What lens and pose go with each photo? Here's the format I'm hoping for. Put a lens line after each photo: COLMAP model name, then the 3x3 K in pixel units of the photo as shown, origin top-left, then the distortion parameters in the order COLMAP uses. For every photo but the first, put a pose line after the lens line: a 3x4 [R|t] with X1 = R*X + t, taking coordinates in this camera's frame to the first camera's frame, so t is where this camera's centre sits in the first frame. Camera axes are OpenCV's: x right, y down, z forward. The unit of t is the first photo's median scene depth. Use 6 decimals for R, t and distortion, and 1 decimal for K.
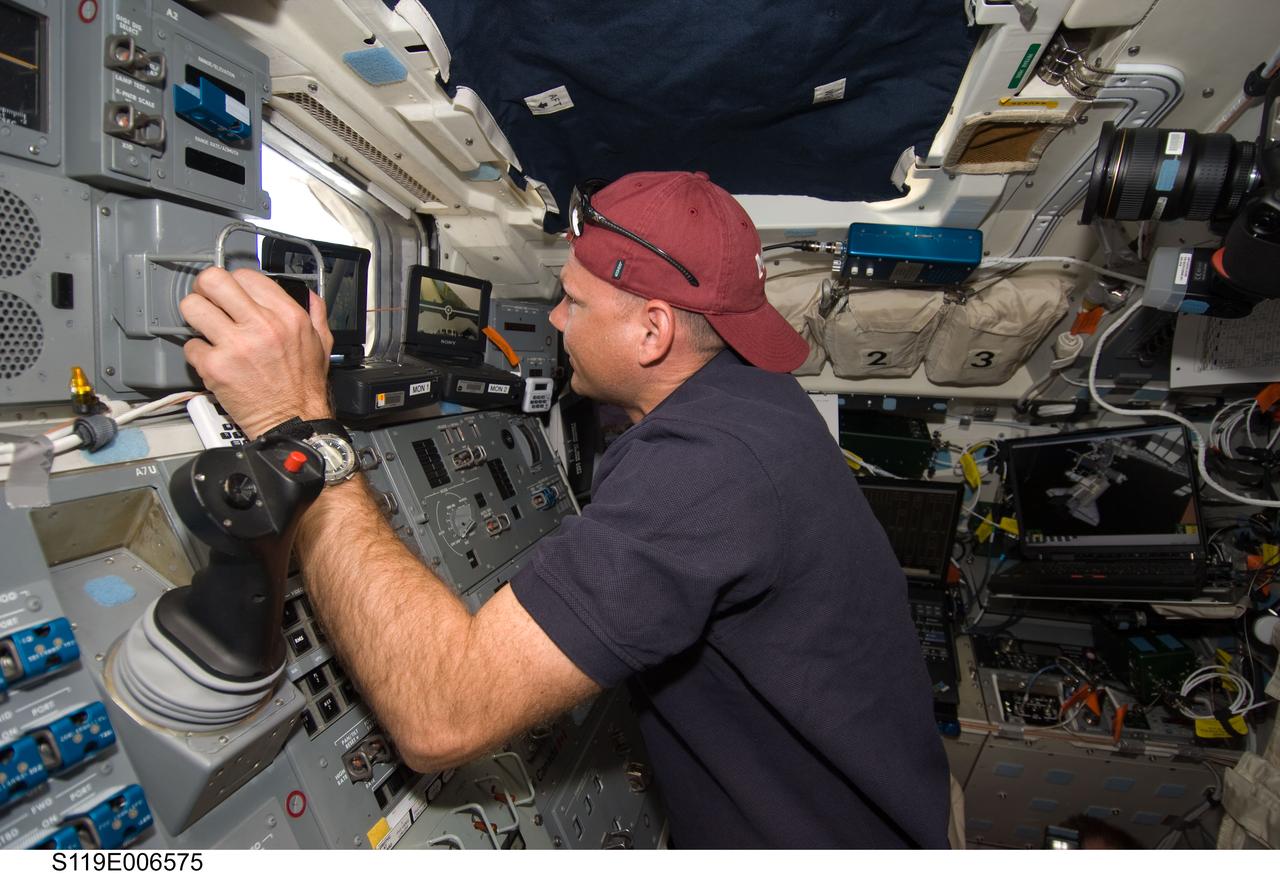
lens RADIAL K [[669.7, 0, 640.0], [0, 669.7, 437.0], [0, 0, 1]] dist [0.002041, 0.000095]
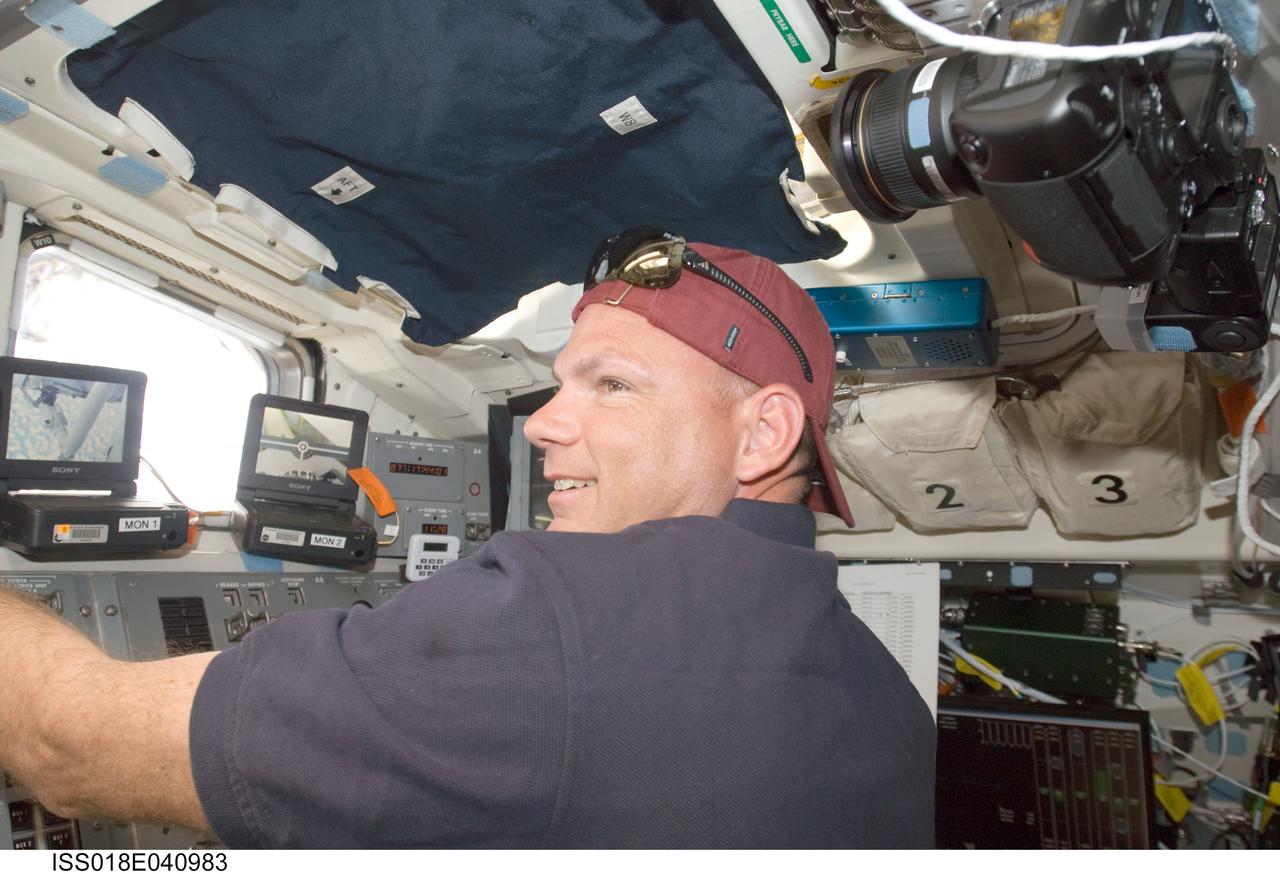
lens RADIAL K [[962.0, 0, 640.0], [0, 962.0, 437.0], [0, 0, 1]] dist [-0.053427, 0.003451]
pose [[0.941710, -0.057952, -0.331396, 0.456768], [-0.026133, 0.969475, -0.243795, 0.064669], [0.335408, 0.238245, 0.911450, 0.086943]]
